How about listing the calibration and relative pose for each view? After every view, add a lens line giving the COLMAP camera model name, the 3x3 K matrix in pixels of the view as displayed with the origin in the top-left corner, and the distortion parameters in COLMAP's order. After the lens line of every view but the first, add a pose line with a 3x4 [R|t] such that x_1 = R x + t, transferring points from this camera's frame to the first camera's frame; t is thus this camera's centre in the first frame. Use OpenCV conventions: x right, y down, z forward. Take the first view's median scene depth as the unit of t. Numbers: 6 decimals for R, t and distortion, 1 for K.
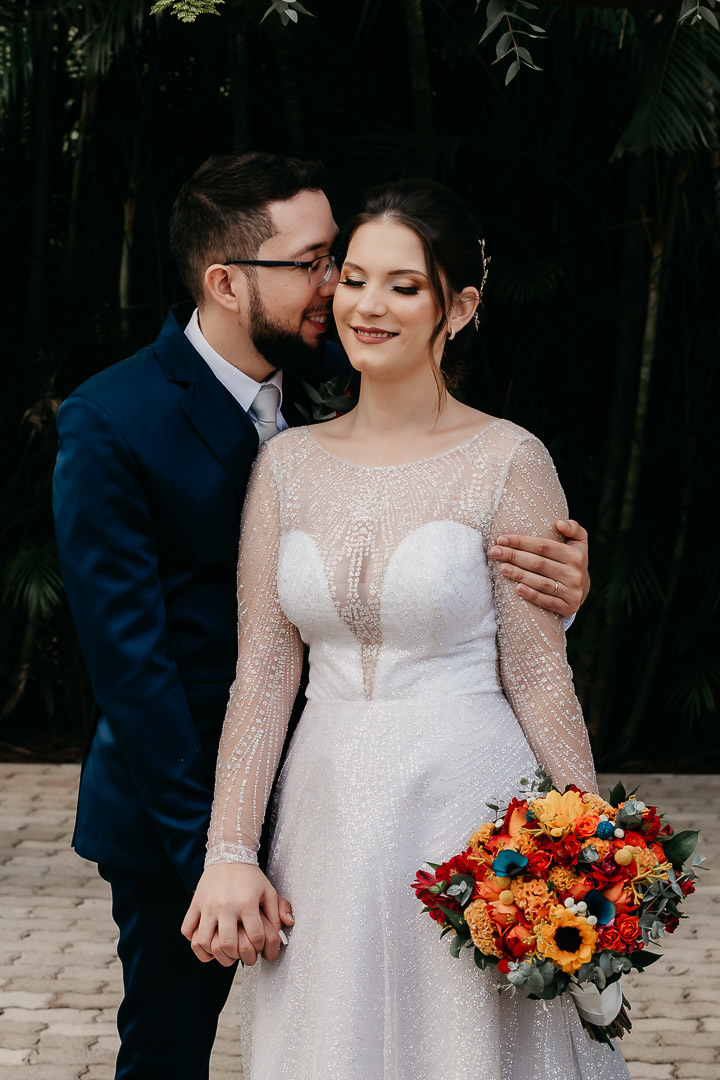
lens RADIAL K [[2691.9, 0, 360.0], [0, 2691.9, 540.0], [0, 0, 1]] dist [-0.677622, 0.427801]
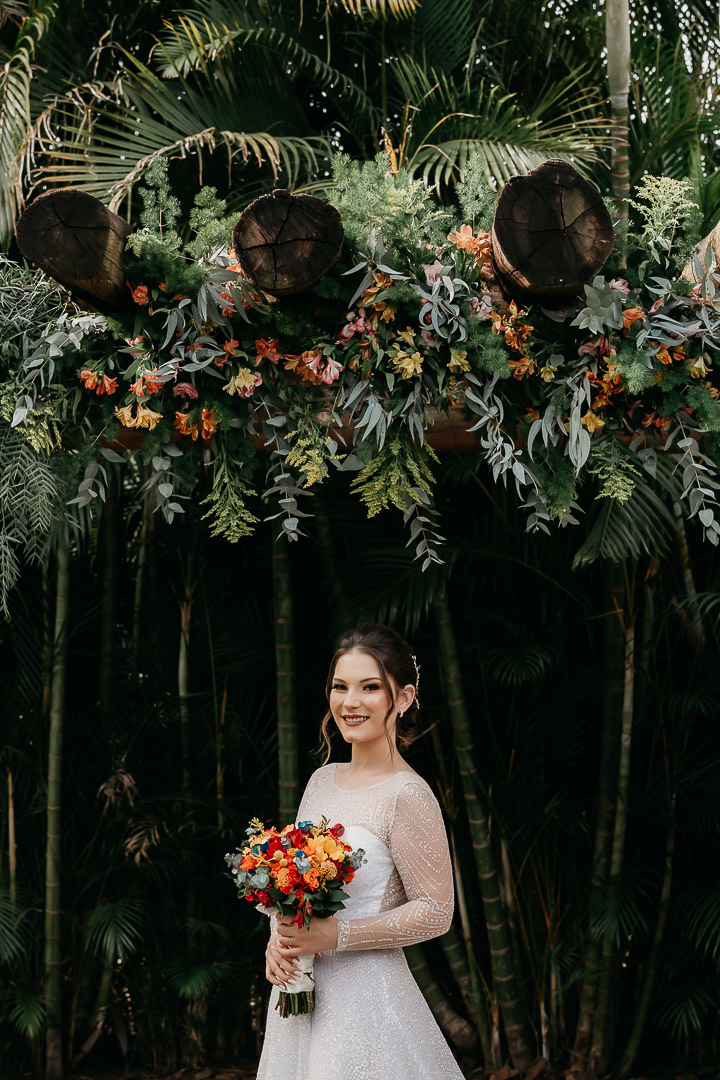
lens RADIAL K [[2658.1, 0, 360.0], [0, 2658.1, 540.0], [0, 0, 1]] dist [-0.605714, 7.673202]
pose [[0.999492, -0.027204, -0.016633, 0.010639], [0.024579, 0.989622, -0.141581, 0.012017], [0.020312, 0.141100, 0.989787, -0.165770]]
